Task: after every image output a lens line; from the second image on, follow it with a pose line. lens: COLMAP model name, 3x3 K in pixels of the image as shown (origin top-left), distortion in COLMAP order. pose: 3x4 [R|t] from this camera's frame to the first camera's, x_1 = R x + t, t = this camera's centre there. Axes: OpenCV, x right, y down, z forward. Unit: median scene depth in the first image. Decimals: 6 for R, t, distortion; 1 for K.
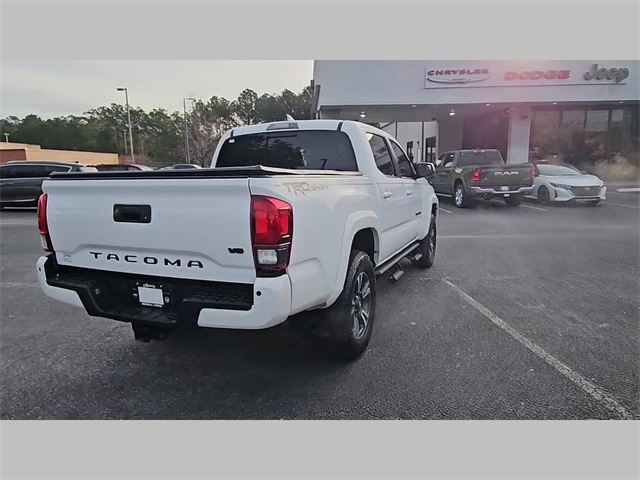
lens RADIAL K [[436.9, 0, 311.0], [0, 436.9, 235.3], [0, 0, 1]] dist [0.008748, -0.002821]
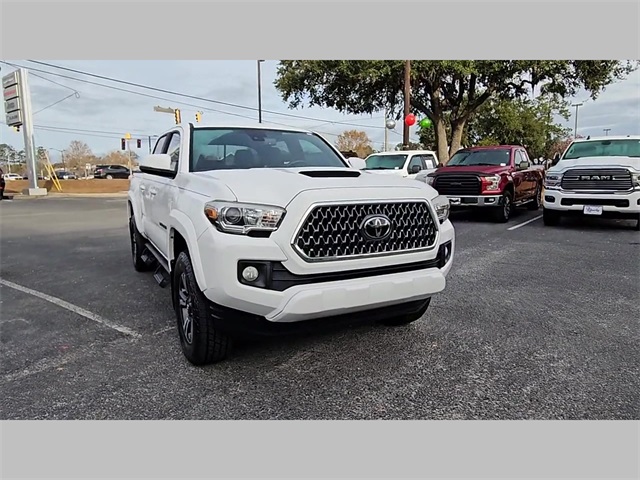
lens RADIAL K [[436.9, 0, 314.0], [0, 436.9, 239.3], [0, 0, 1]] dist [0.008748, -0.002821]
pose [[-0.621172, 0.131792, -0.772513, 0.225292], [-0.093299, 0.966310, 0.239875, -0.077997], [0.778101, 0.221079, -0.587949, 0.563280]]
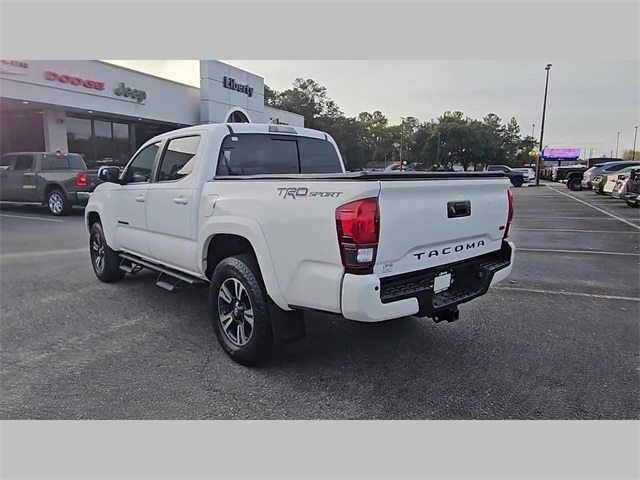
lens RADIAL K [[436.9, 0, 313.9], [0, 436.9, 234.4], [0, 0, 1]] dist [0.008748, -0.002821]
pose [[0.419026, -0.108010, 0.901527, -0.255991], [0.121989, 0.990594, 0.061981, -0.016248], [-0.899742, 0.084004, 0.428260, 0.135606]]
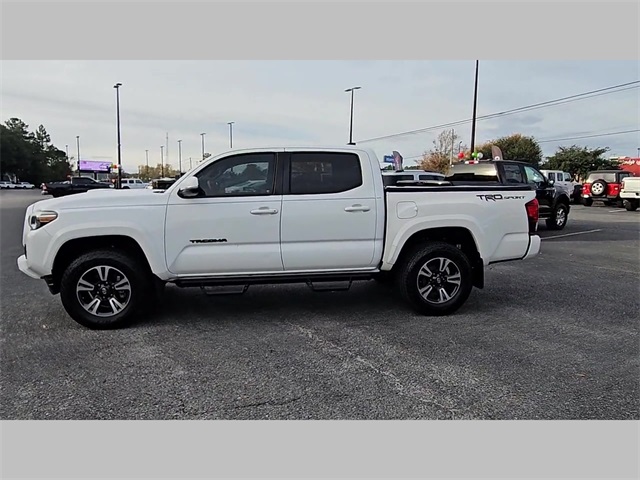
lens RADIAL K [[436.9, 0, 314.4], [0, 436.9, 240.7], [0, 0, 1]] dist [0.008748, -0.002821]
pose [[-0.528262, -0.090175, 0.844279, -0.295890], [0.123699, 0.975562, 0.181595, -0.064207], [-0.840022, 0.200366, -0.504198, 0.479579]]
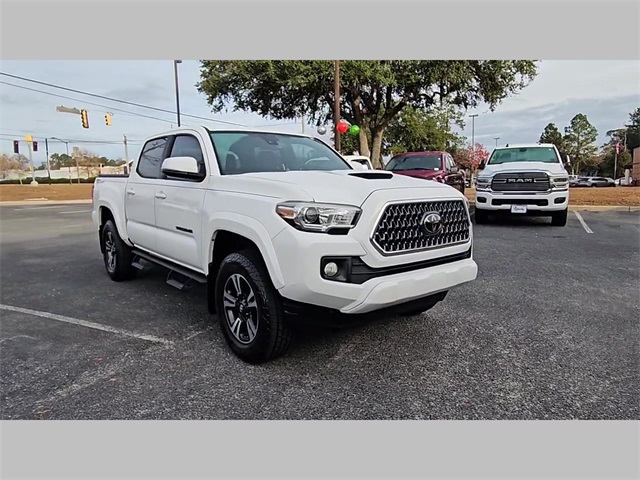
lens RADIAL K [[436.9, 0, 314.0], [0, 436.9, 241.2], [0, 0, 1]] dist [0.008748, -0.002821]
pose [[-0.455843, 0.143758, -0.878374, 0.268698], [-0.105377, 0.971213, 0.213639, -0.071504], [0.883800, 0.189947, -0.427571, 0.518646]]
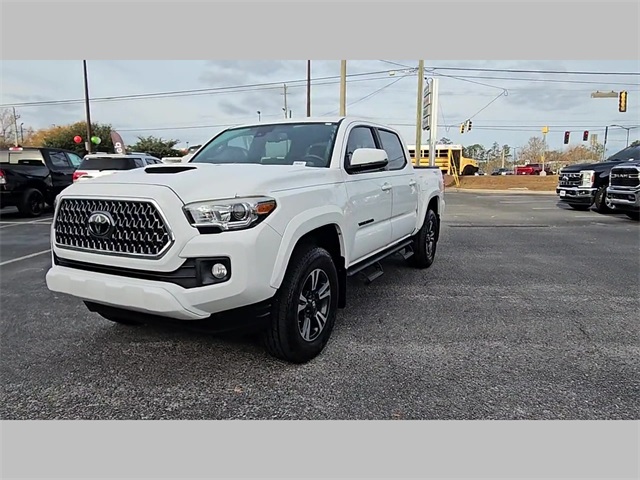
lens RADIAL K [[436.9, 0, 311.2], [0, 436.9, 241.3], [0, 0, 1]] dist [0.008748, -0.002821]
pose [[-0.997057, 0.009174, 0.076118, -0.013709], [0.030595, 0.957947, 0.285309, -0.082905], [-0.070299, 0.286798, -0.955408, 0.636458]]
